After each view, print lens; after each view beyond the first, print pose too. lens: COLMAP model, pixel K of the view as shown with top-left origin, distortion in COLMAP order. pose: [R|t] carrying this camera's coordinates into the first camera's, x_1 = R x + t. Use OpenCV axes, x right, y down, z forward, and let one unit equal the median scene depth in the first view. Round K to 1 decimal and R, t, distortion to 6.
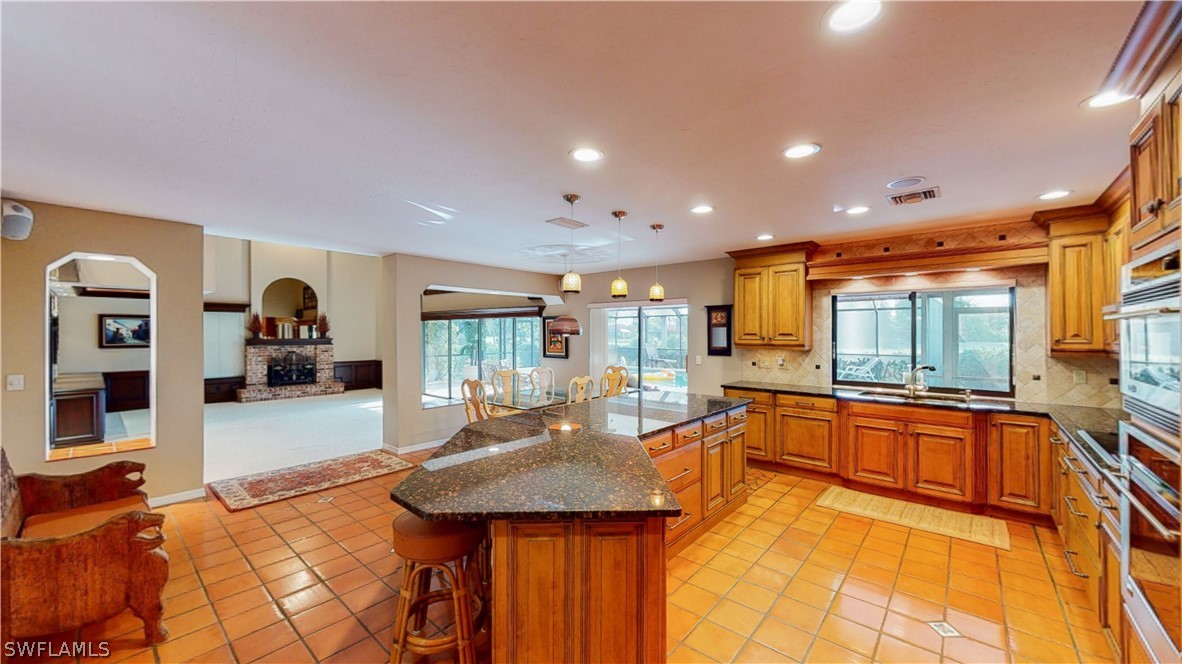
lens RADIAL K [[437.1, 0, 591.0], [0, 437.1, 332.0], [0, 0, 1]] dist [0.000059, 0.000025]
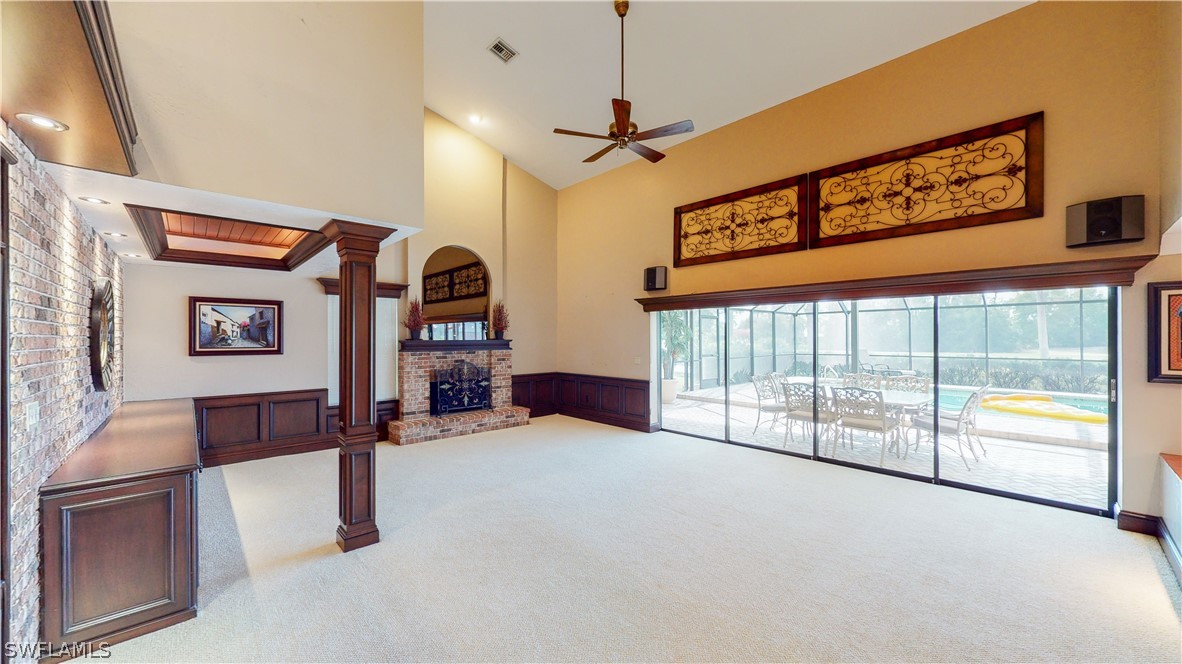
lens RADIAL K [[437.1, 0, 591.0], [0, 437.1, 332.0], [0, 0, 1]] dist [0.000059, 0.000025]
pose [[0.994506, -0.003257, -0.104624, -0.530166], [0.002262, 0.999951, -0.009629, 0.012433], [0.104651, 0.009339, 0.994465, 0.474799]]
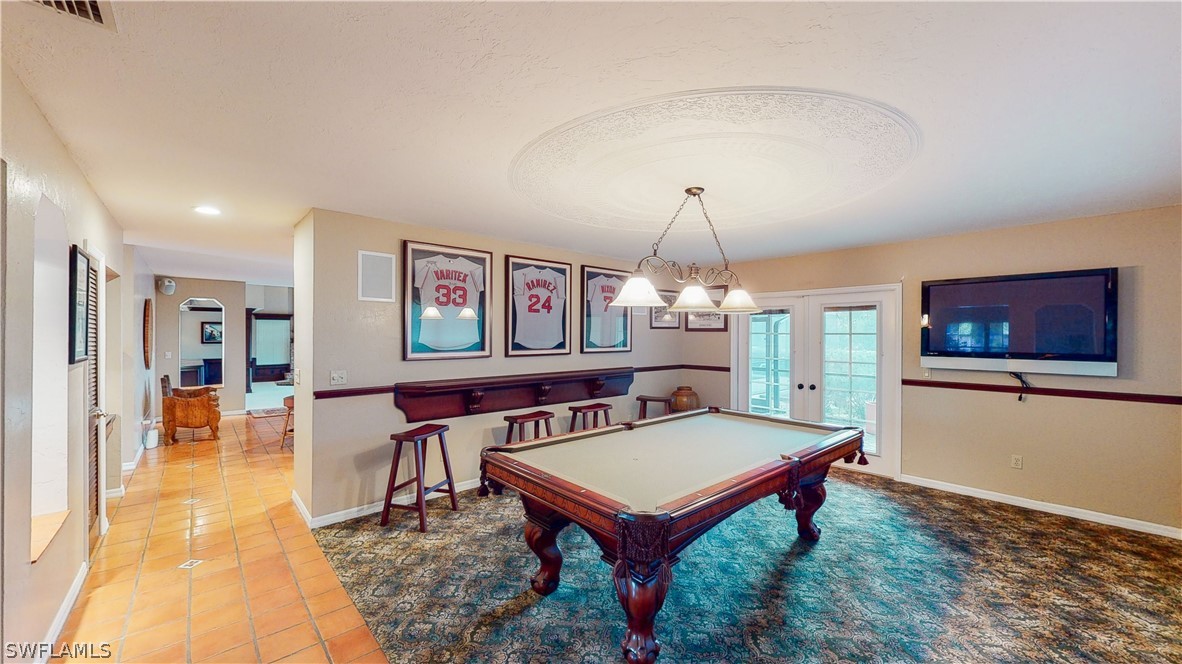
lens RADIAL K [[445.7, 0, 587.6], [0, 445.7, 339.5], [0, 0, 1]] dist [-0.002311, -0.000181]
pose [[0.991262, 0.003955, -0.131850, 0.443253], [-0.002929, 0.999964, 0.007973, 0.005716], [0.131877, -0.007517, 0.991238, -0.386021]]
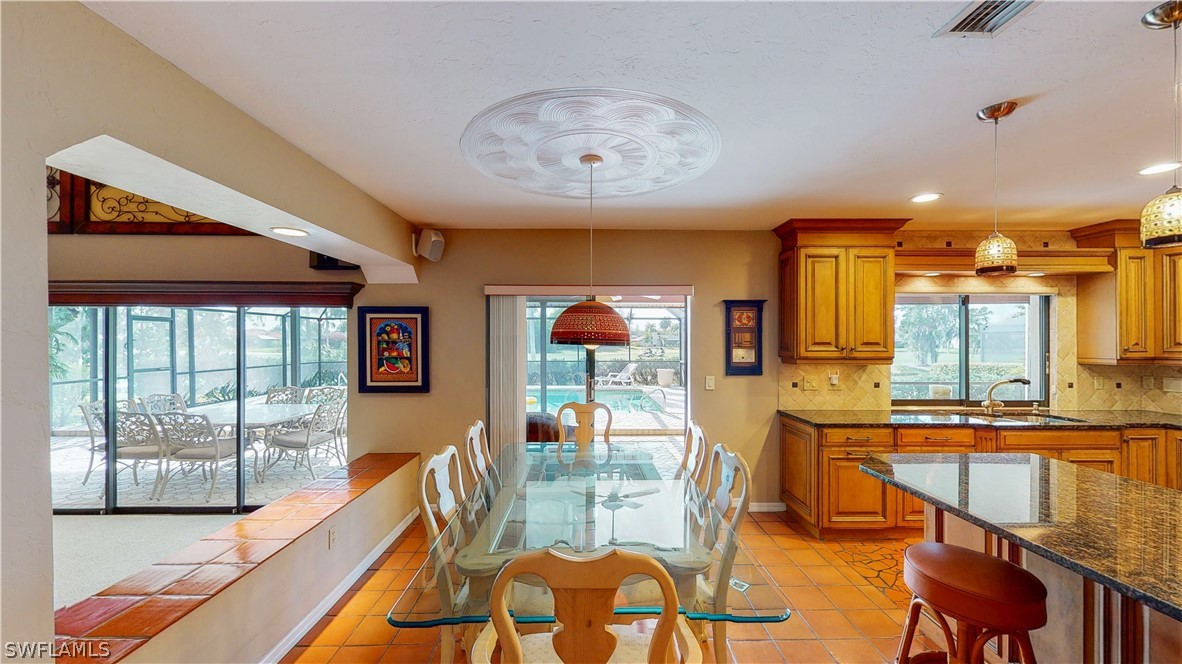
lens RADIAL K [[445.7, 0, 587.6], [0, 445.7, 339.5], [0, 0, 1]] dist [-0.002311, -0.000181]
pose [[0.745430, 0.001946, 0.666581, -0.220532], [-0.002334, 0.999997, -0.000310, 0.000109], [-0.666580, -0.001325, 0.745432, 0.422426]]
